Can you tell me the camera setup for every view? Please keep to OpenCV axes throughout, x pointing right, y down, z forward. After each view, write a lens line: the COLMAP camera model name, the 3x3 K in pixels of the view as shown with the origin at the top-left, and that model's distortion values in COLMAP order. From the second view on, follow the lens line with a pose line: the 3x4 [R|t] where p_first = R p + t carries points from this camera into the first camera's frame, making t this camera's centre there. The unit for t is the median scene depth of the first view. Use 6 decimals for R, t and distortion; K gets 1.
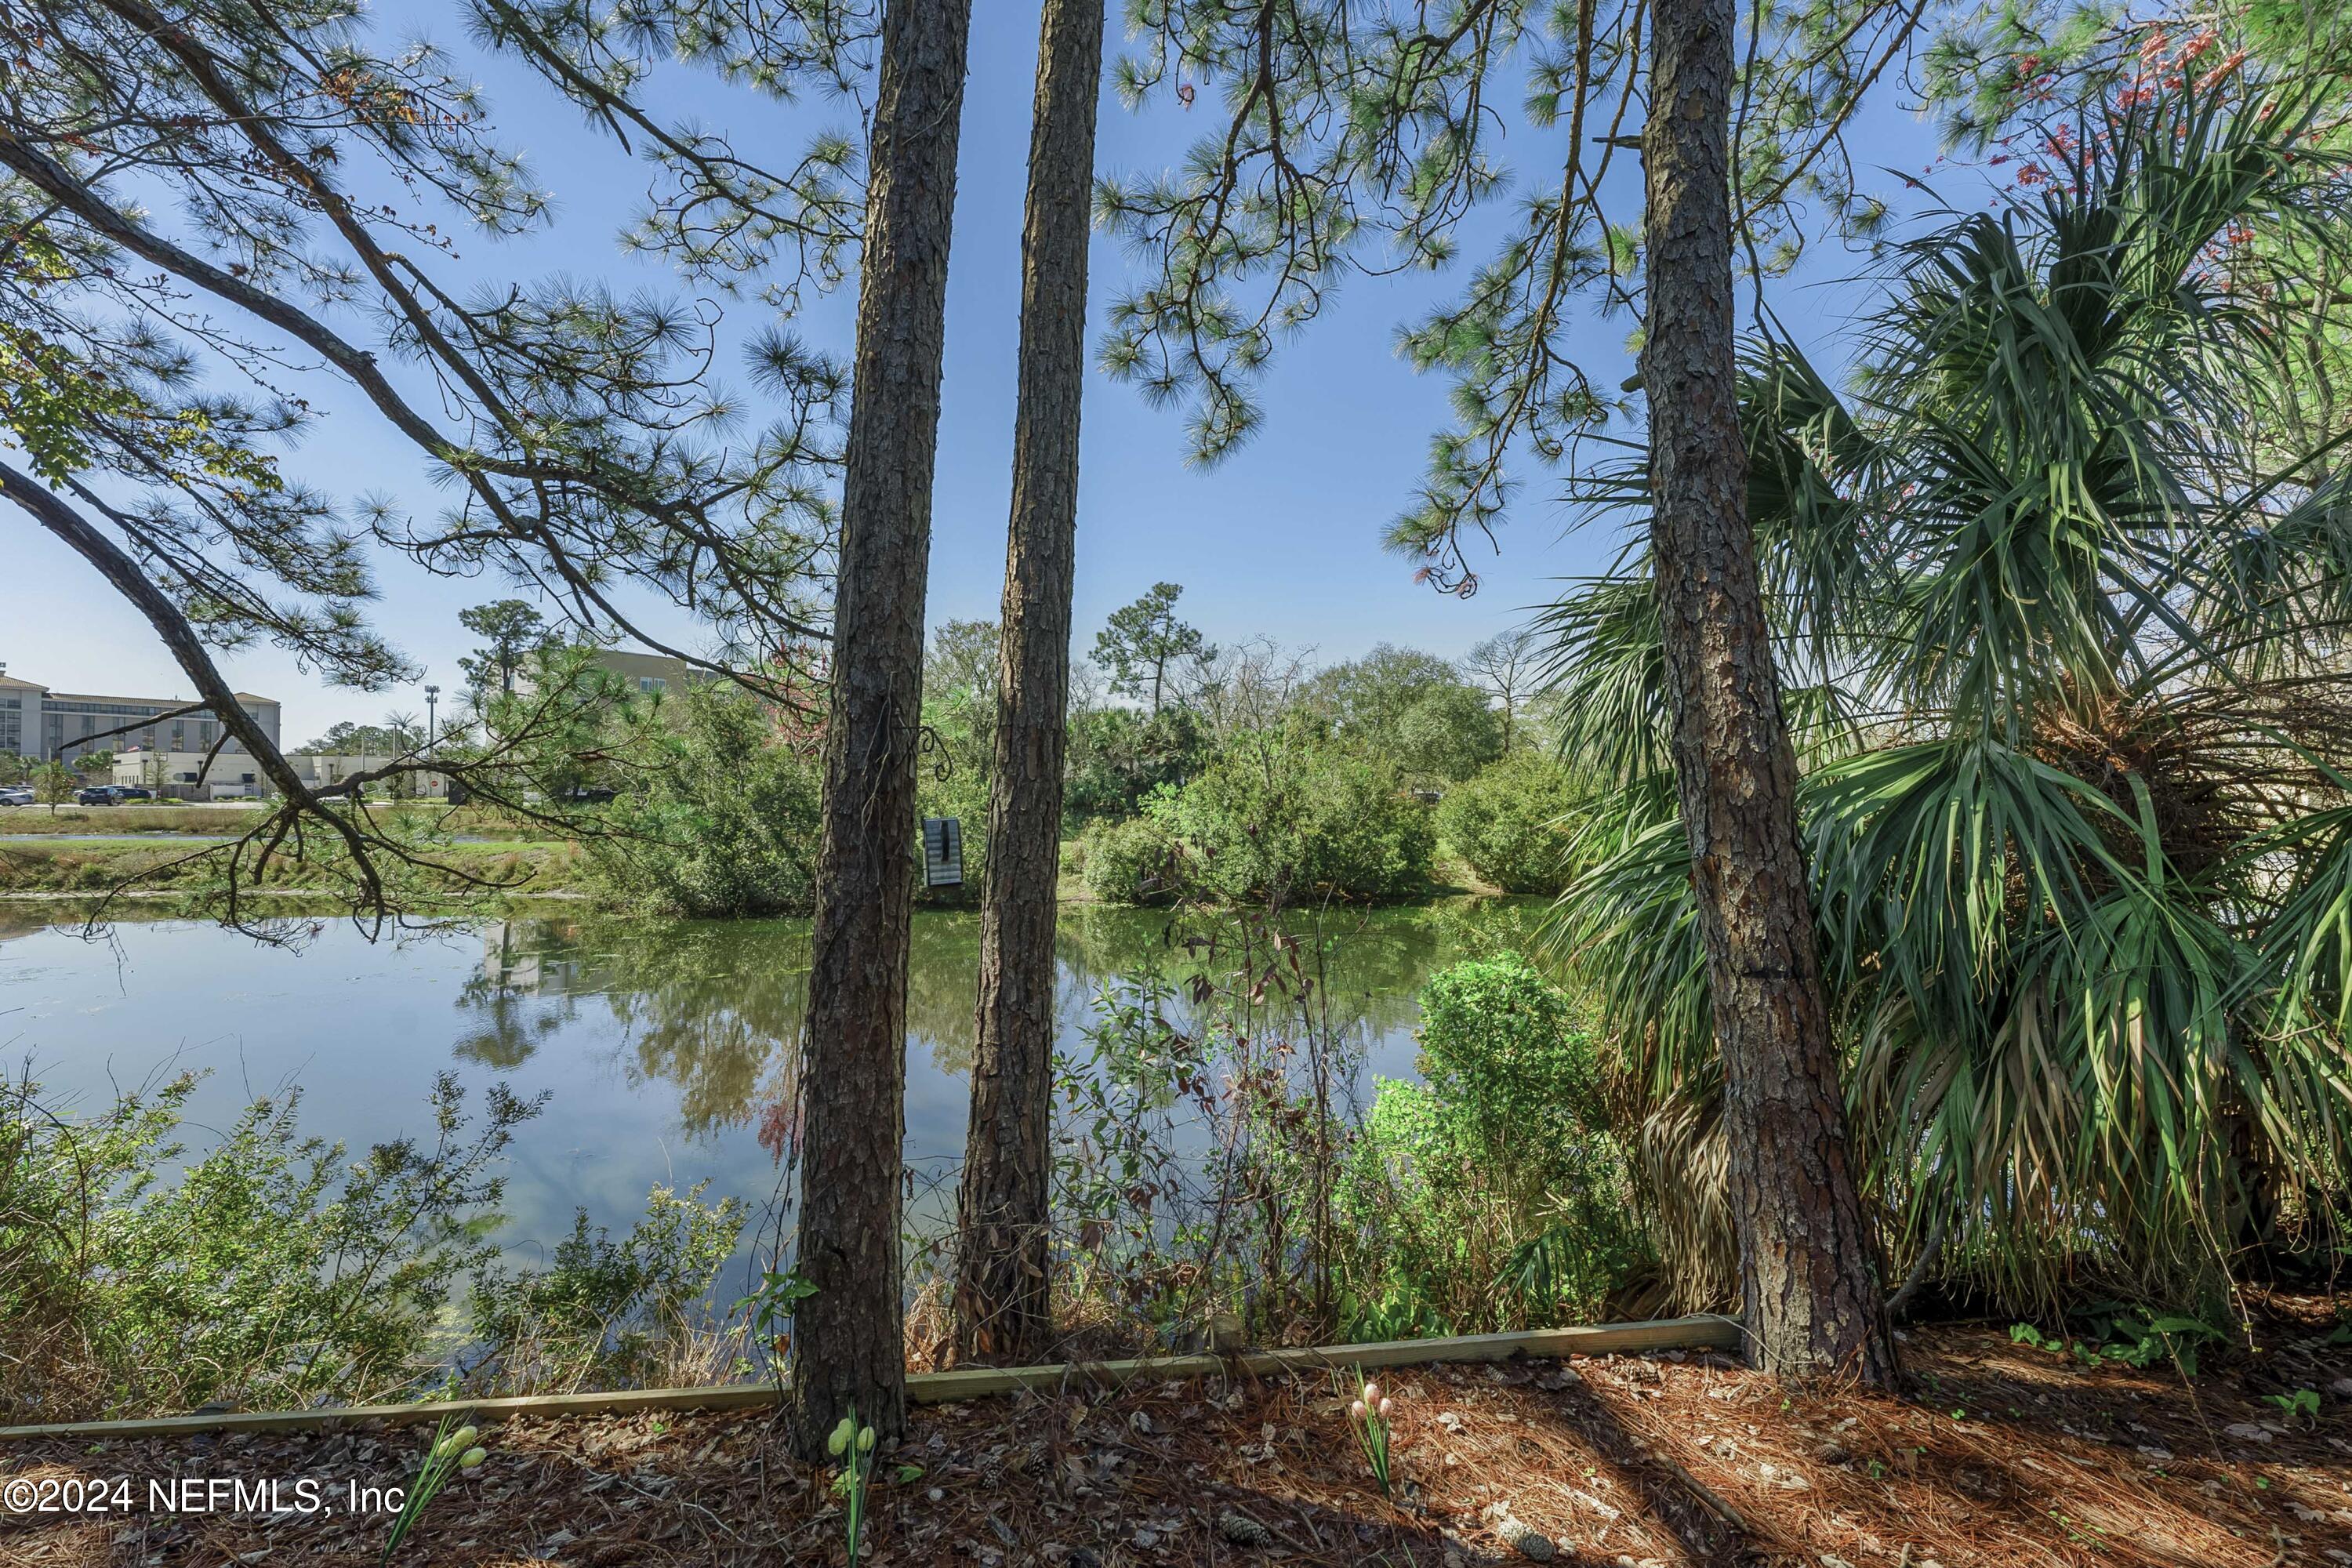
lens RADIAL K [[967.0, 0, 1221.4], [0, 967.0, 786.8], [0, 0, 1]] dist [-0.000594, -0.000337]
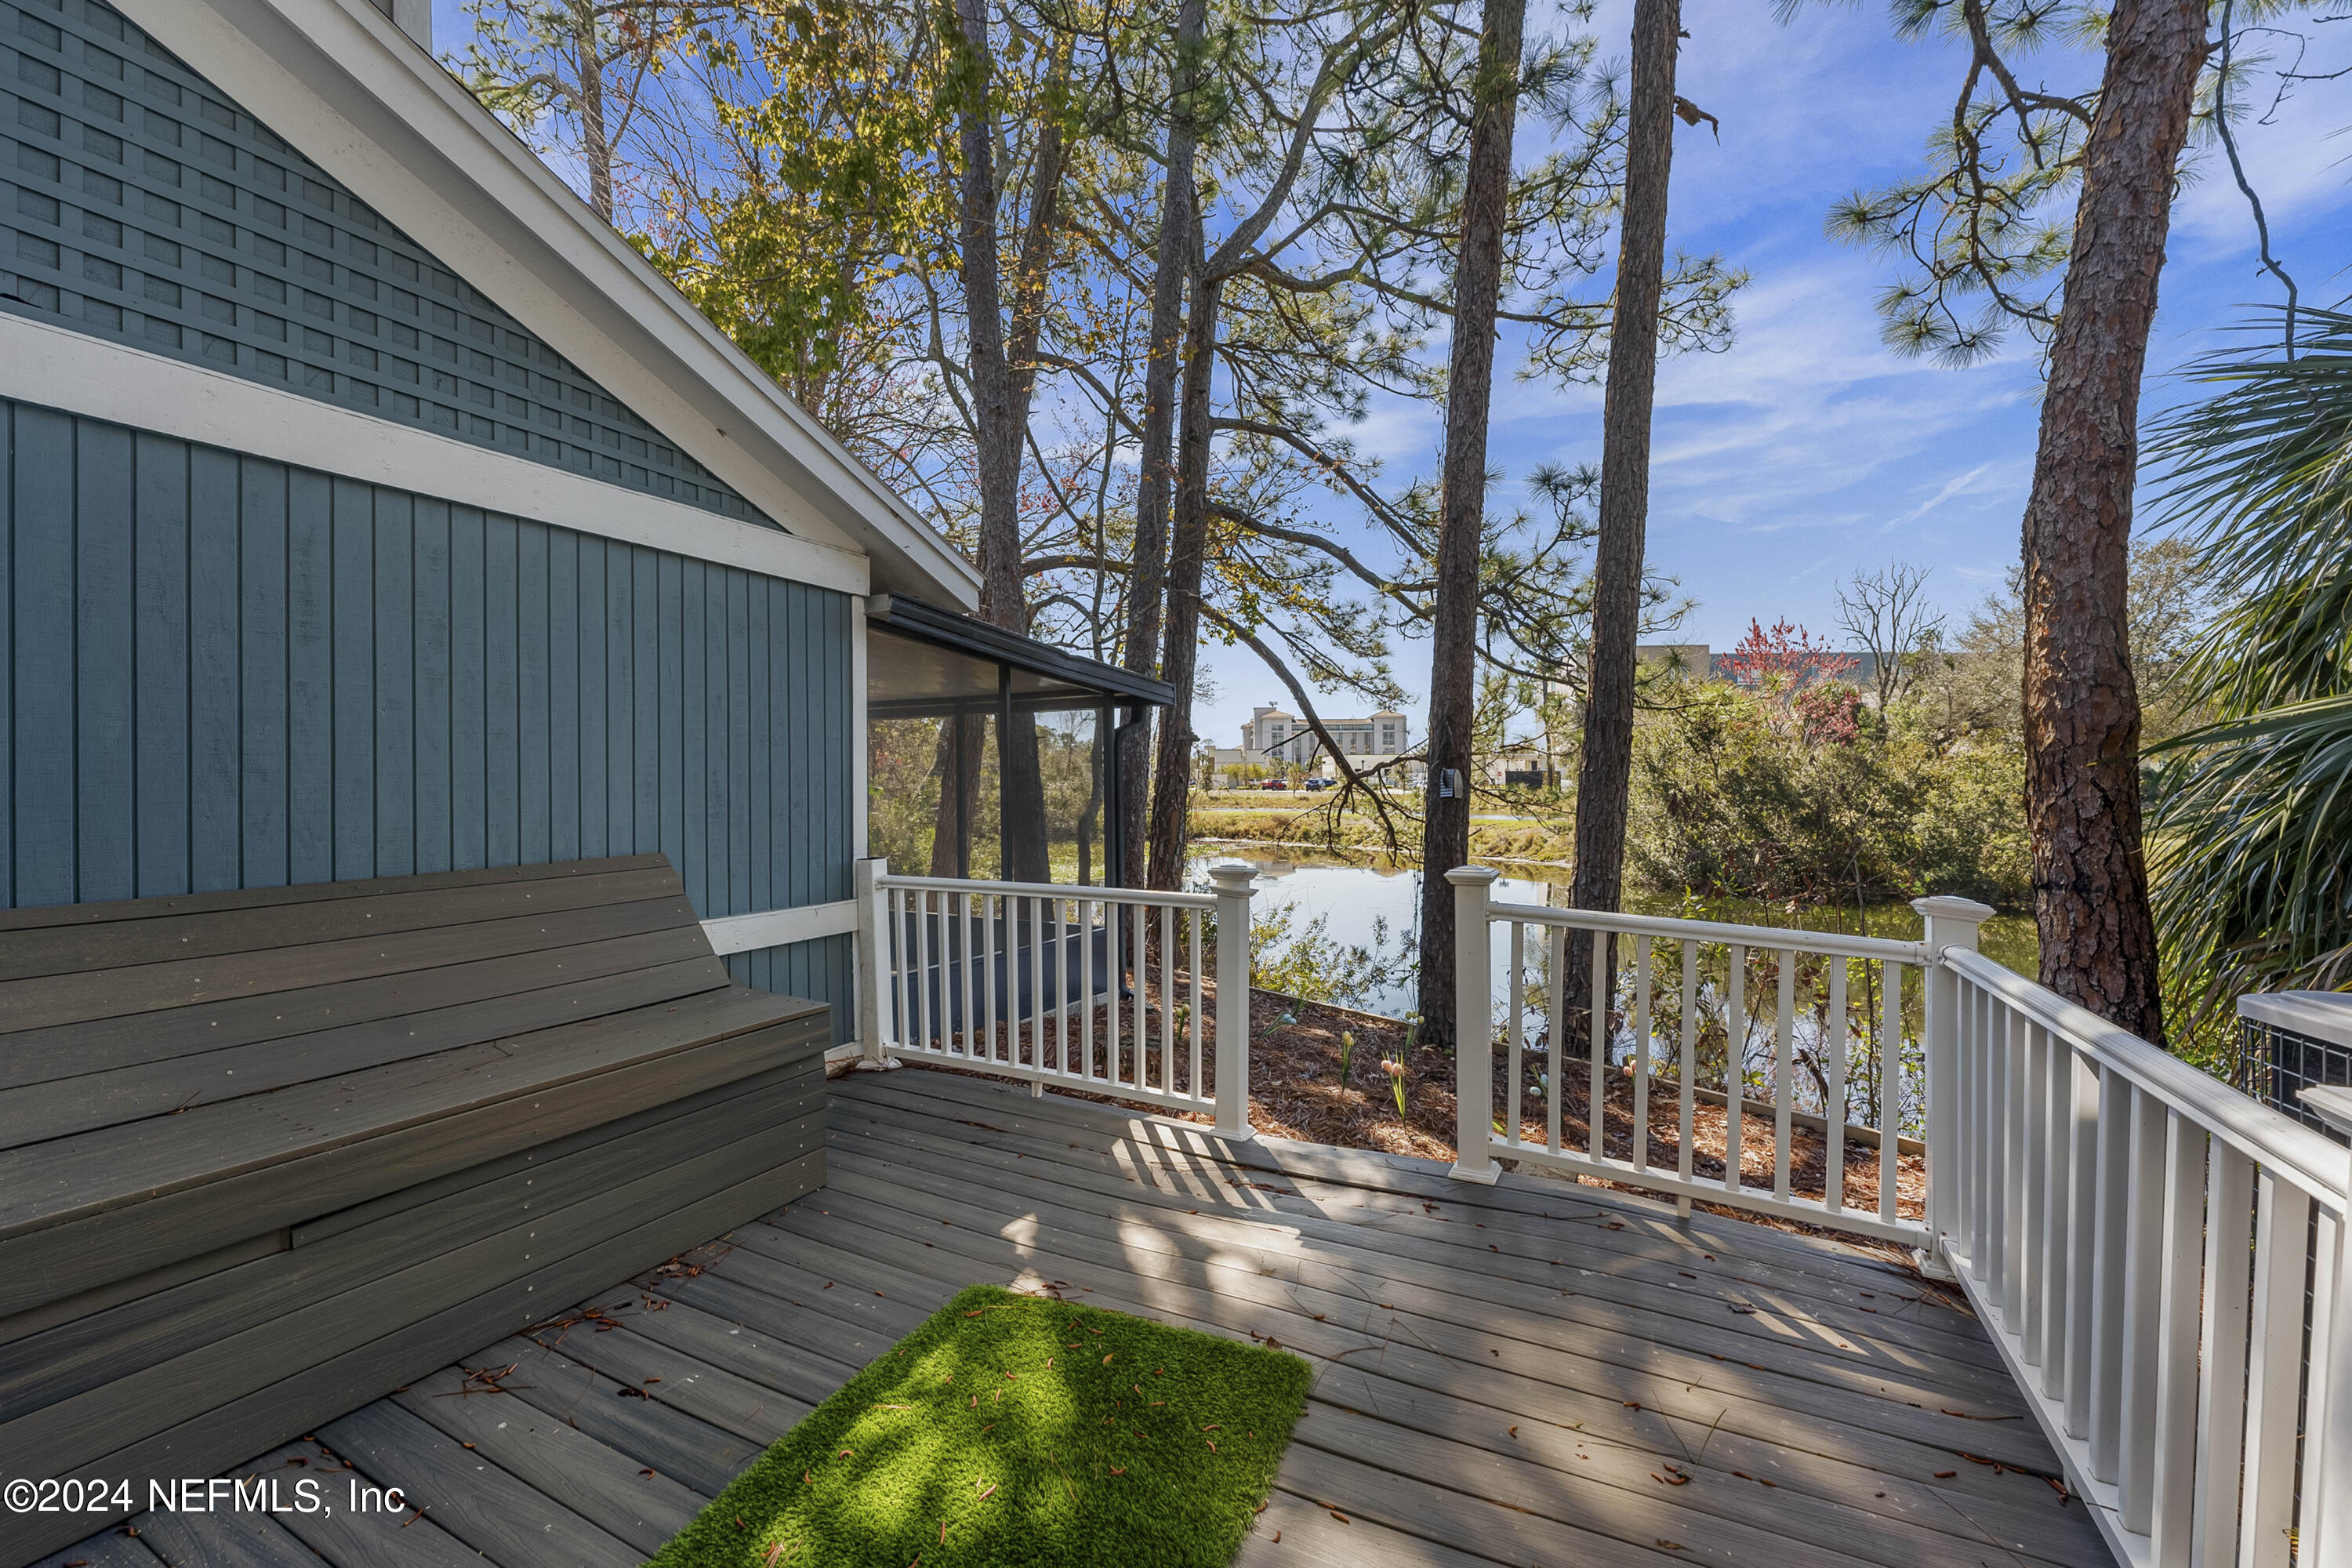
lens RADIAL K [[967.0, 0, 1173.3], [0, 967.0, 789.2], [0, 0, 1]] dist [-0.000594, -0.000337]
pose [[0.534063, -0.002662, -0.845440, 0.335733], [0.016575, 0.999836, 0.007322, 0.013292], [0.845282, -0.017924, 0.534020, -0.205251]]
